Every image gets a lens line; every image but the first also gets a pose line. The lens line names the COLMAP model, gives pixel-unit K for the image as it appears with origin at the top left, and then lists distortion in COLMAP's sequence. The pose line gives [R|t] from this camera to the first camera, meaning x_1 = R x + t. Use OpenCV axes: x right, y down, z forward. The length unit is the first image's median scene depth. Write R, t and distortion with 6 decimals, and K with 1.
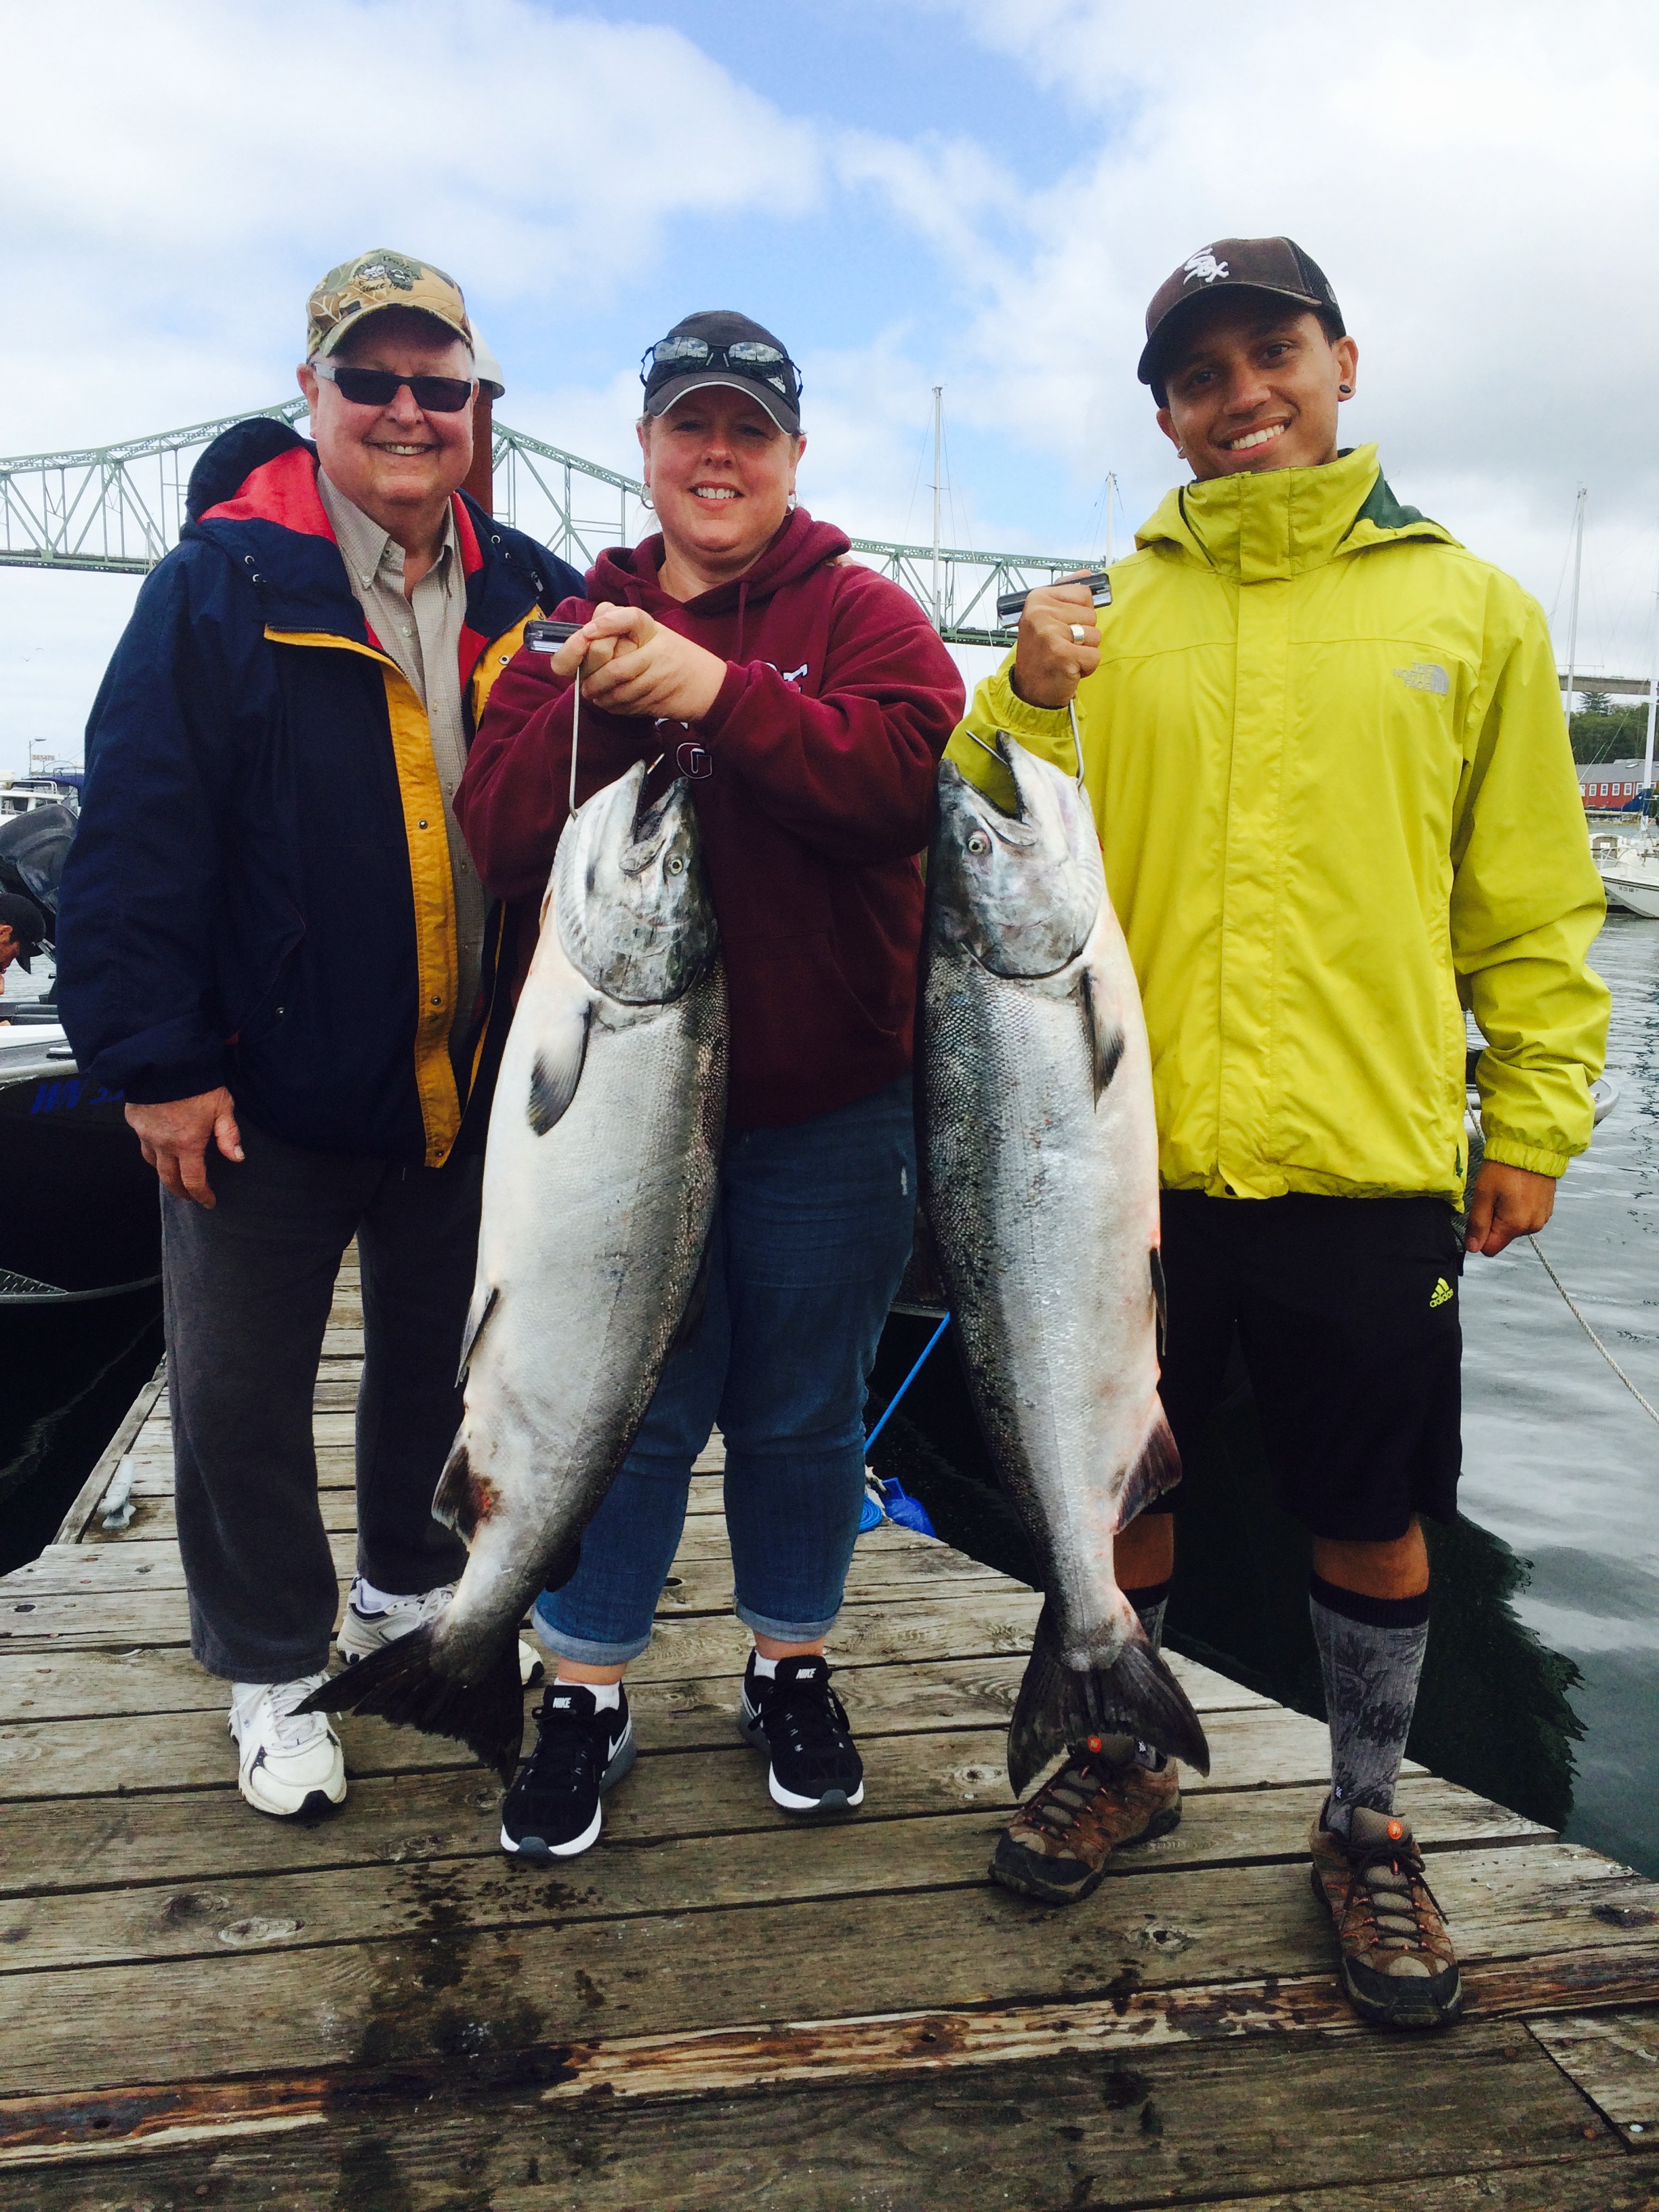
lens RADIAL K [[1867.0, 0, 844.2], [0, 1867.0, 1158.0], [0, 0, 1]] dist [0.032047, -0.067183]
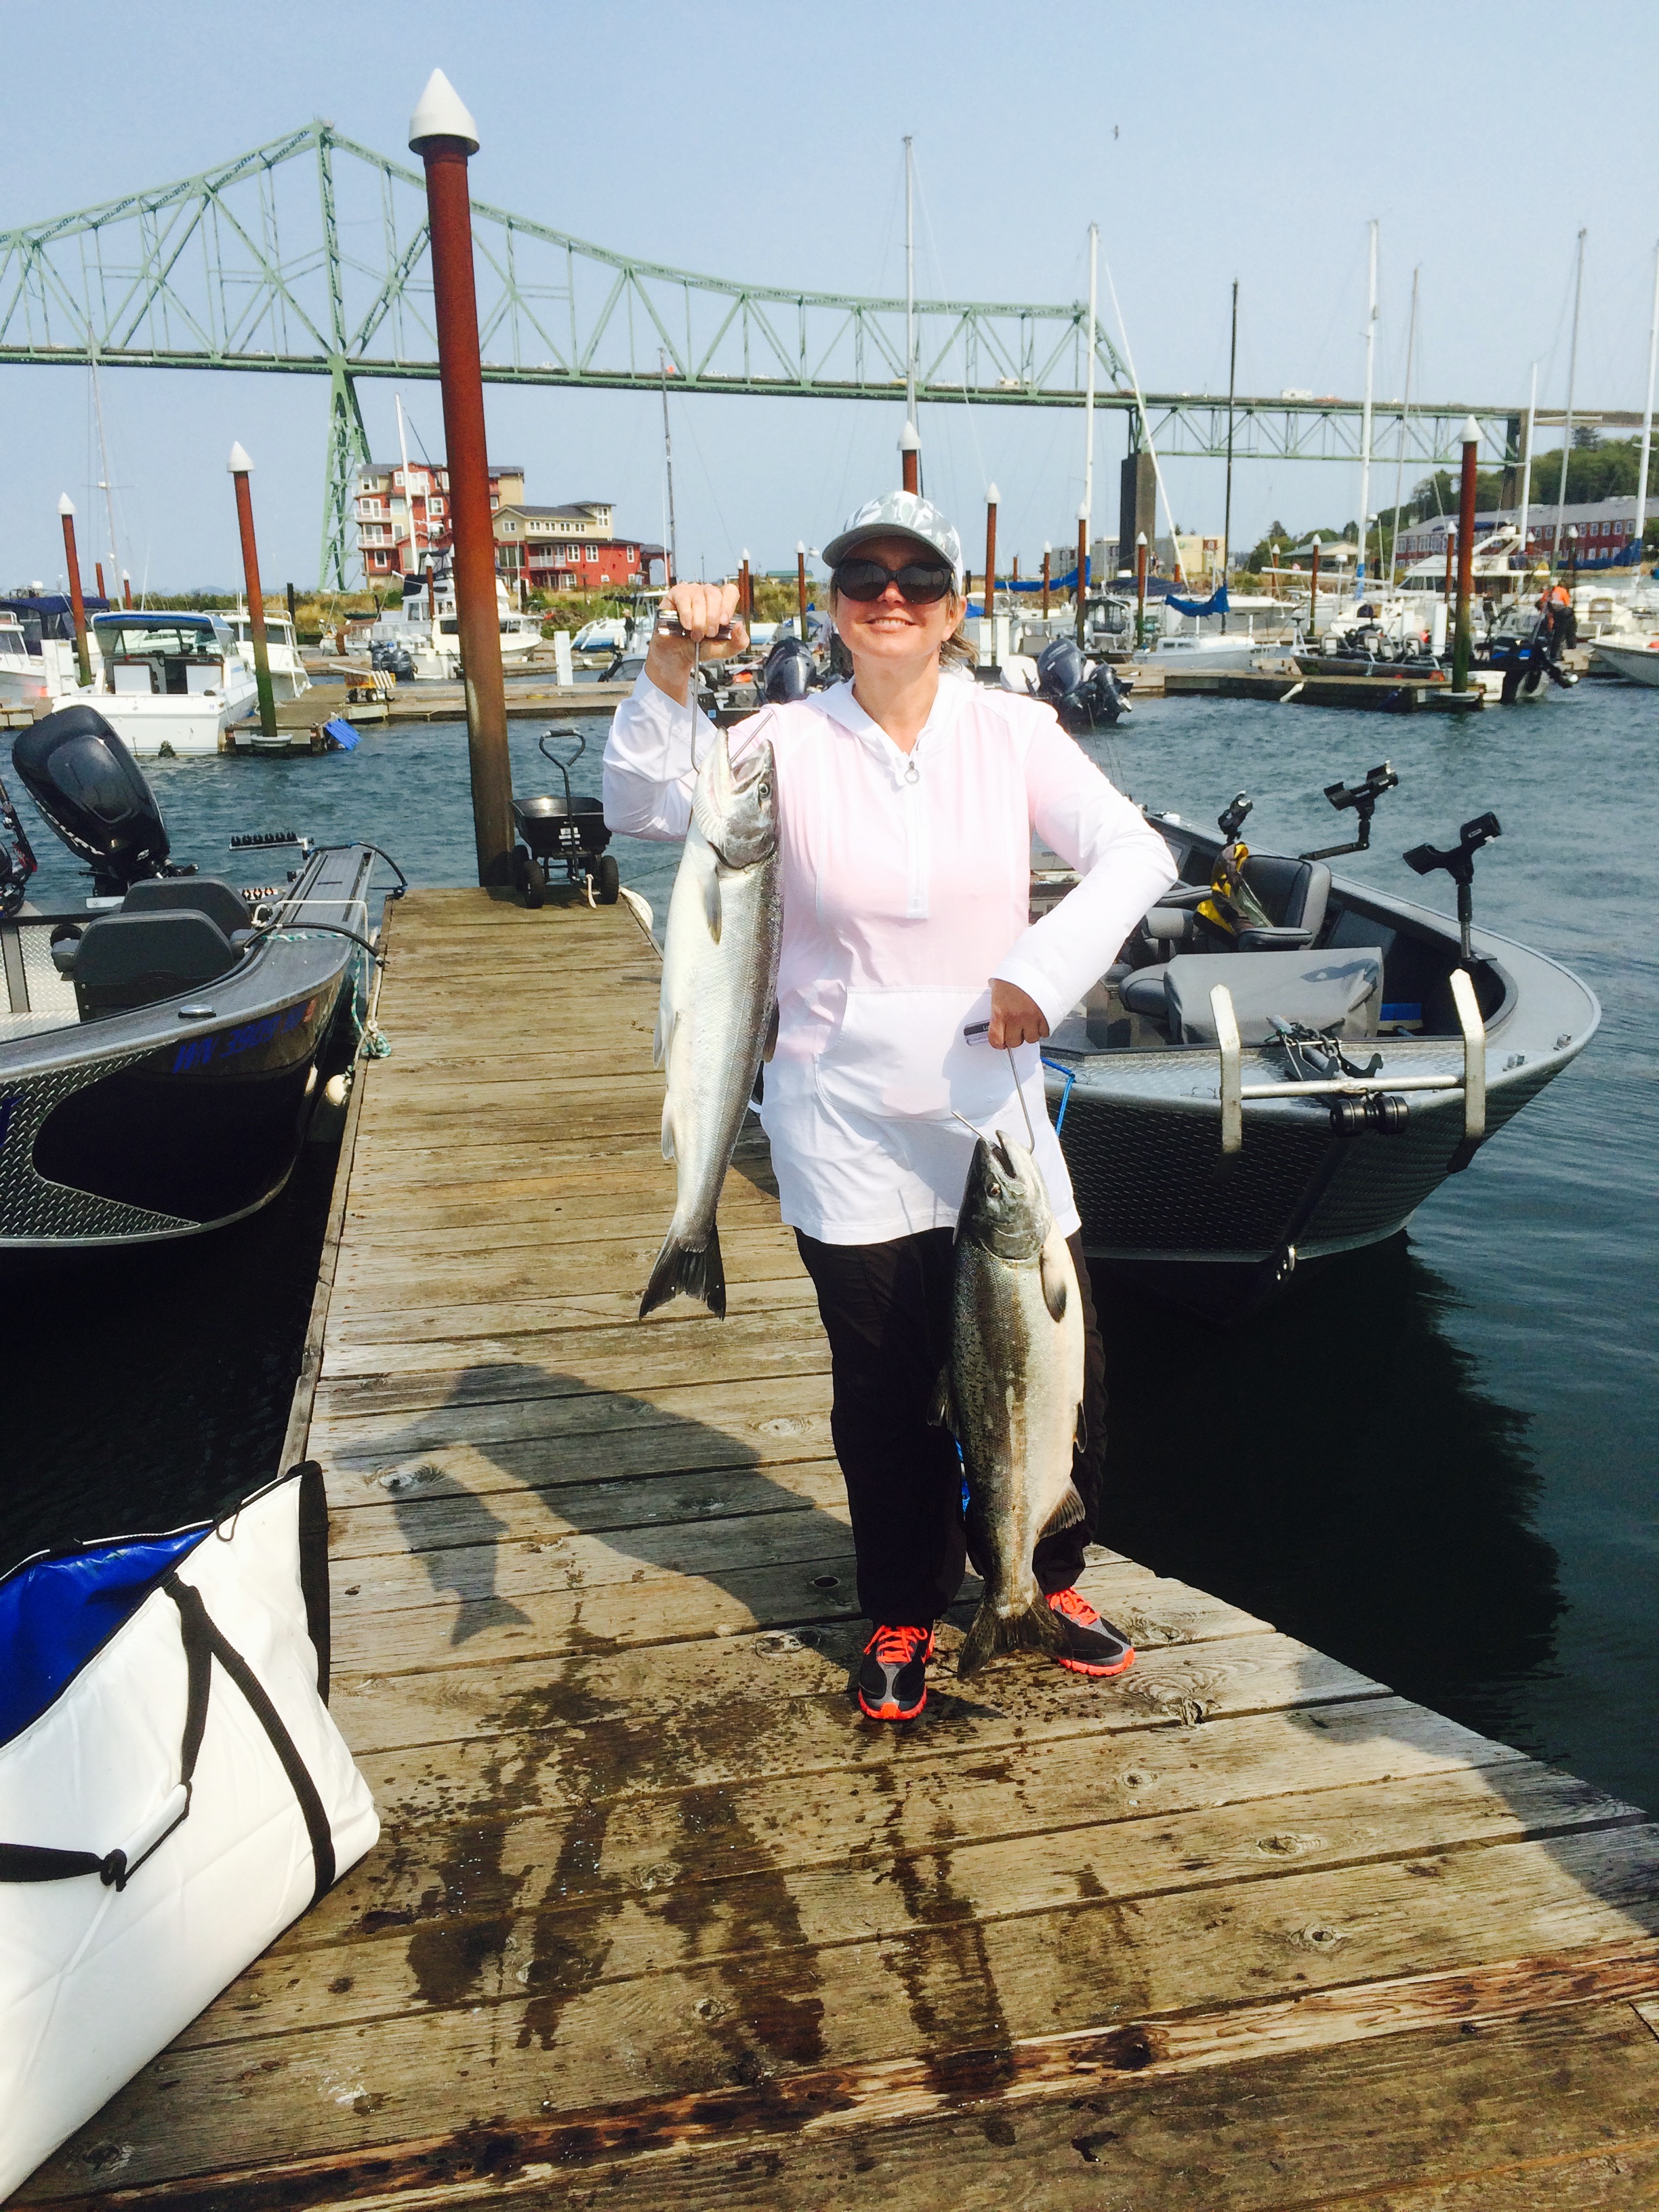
lens RADIAL K [[1867.0, 0, 842.5], [0, 1867.0, 1172.1], [0, 0, 1]] dist [0.032047, -0.067183]
pose [[0.999178, -0.040282, 0.004642, -0.121312], [0.039403, 0.991585, 0.123315, -0.228144], [-0.009570, -0.123030, 0.992357, -0.103634]]
